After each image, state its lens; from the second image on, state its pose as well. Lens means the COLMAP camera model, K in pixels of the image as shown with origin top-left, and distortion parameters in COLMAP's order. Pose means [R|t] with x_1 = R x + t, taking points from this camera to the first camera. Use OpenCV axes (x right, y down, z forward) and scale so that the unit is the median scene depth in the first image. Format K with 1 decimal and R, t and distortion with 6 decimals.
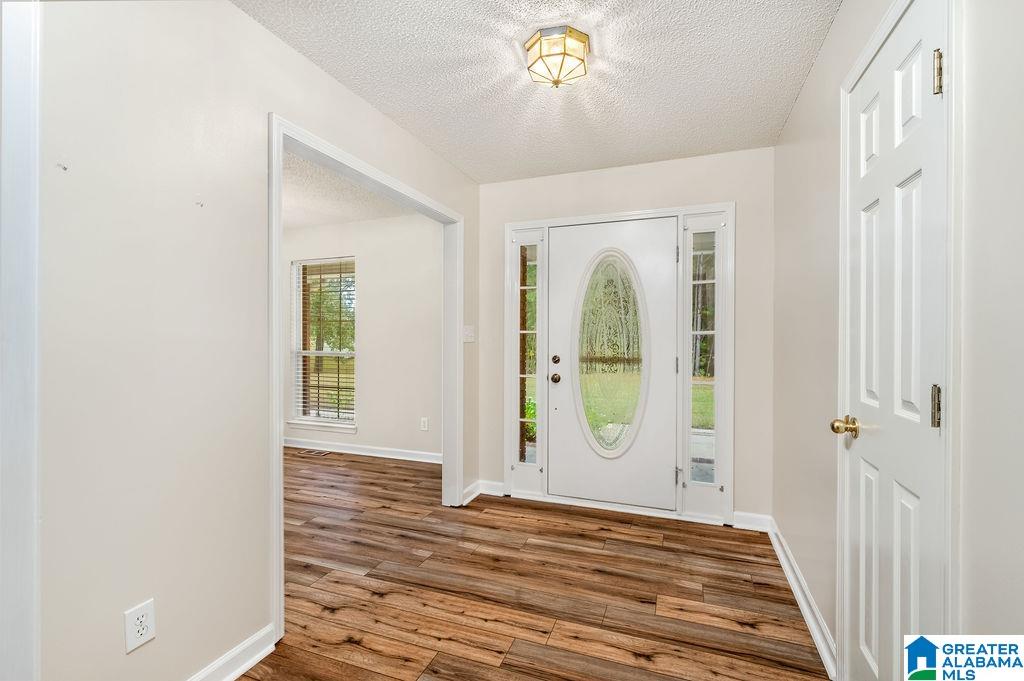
lens RADIAL K [[455.8, 0, 512.0], [0, 455.8, 340.5], [0, 0, 1]] dist [-0.001918, -0.000133]
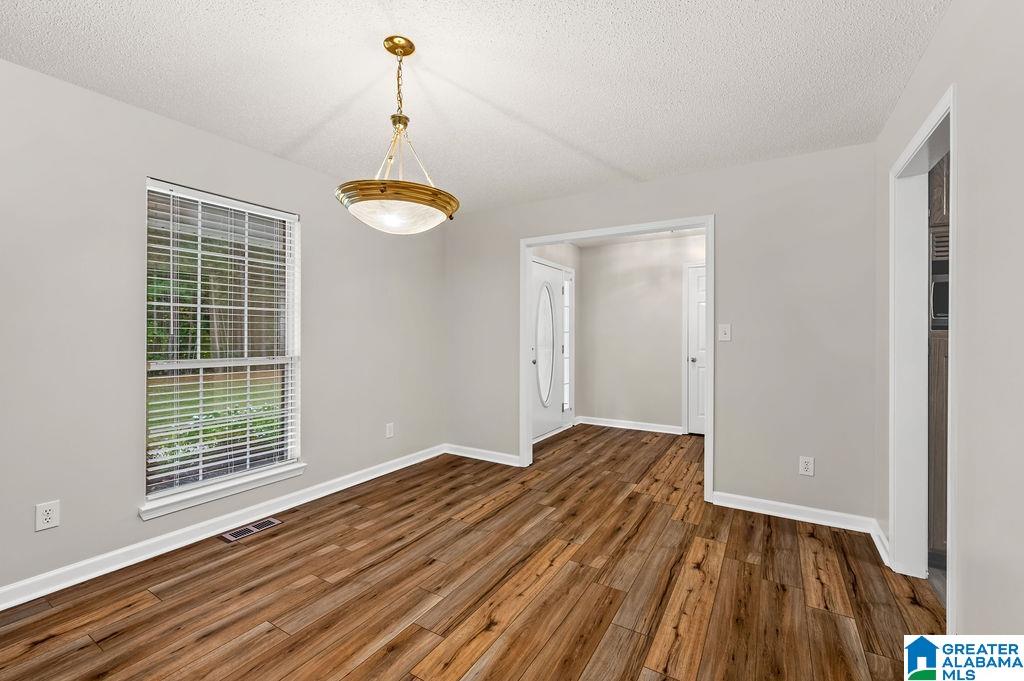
lens RADIAL K [[431.3, 0, 512.0], [0, 431.3, 340.5], [0, 0, 1]] dist [0.000993, 0.000015]
pose [[0.181326, -0.014794, 0.983312, -1.448737], [0.003395, 0.999890, 0.014417, -0.010414], [-0.983417, 0.000725, 0.181356, 0.887727]]
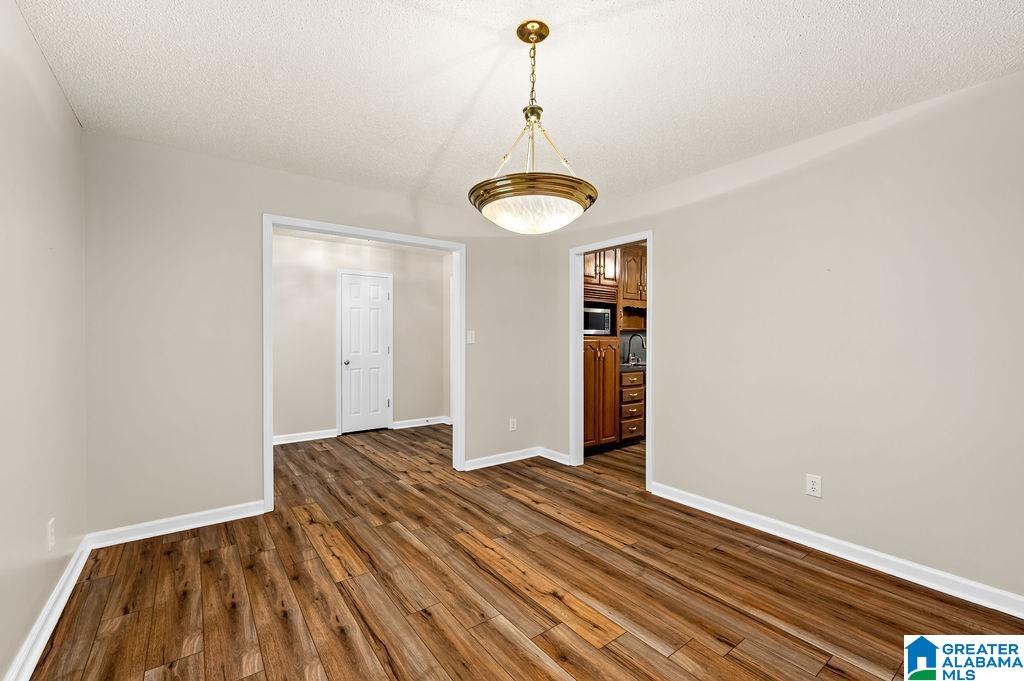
lens RADIAL K [[431.3, 0, 512.0], [0, 431.3, 340.5], [0, 0, 1]] dist [0.000993, 0.000015]
pose [[-0.844320, -0.006426, 0.535801, -1.176027], [0.000713, 0.999914, 0.013116, -0.019341], [-0.535839, 0.011456, -0.844243, 1.633792]]
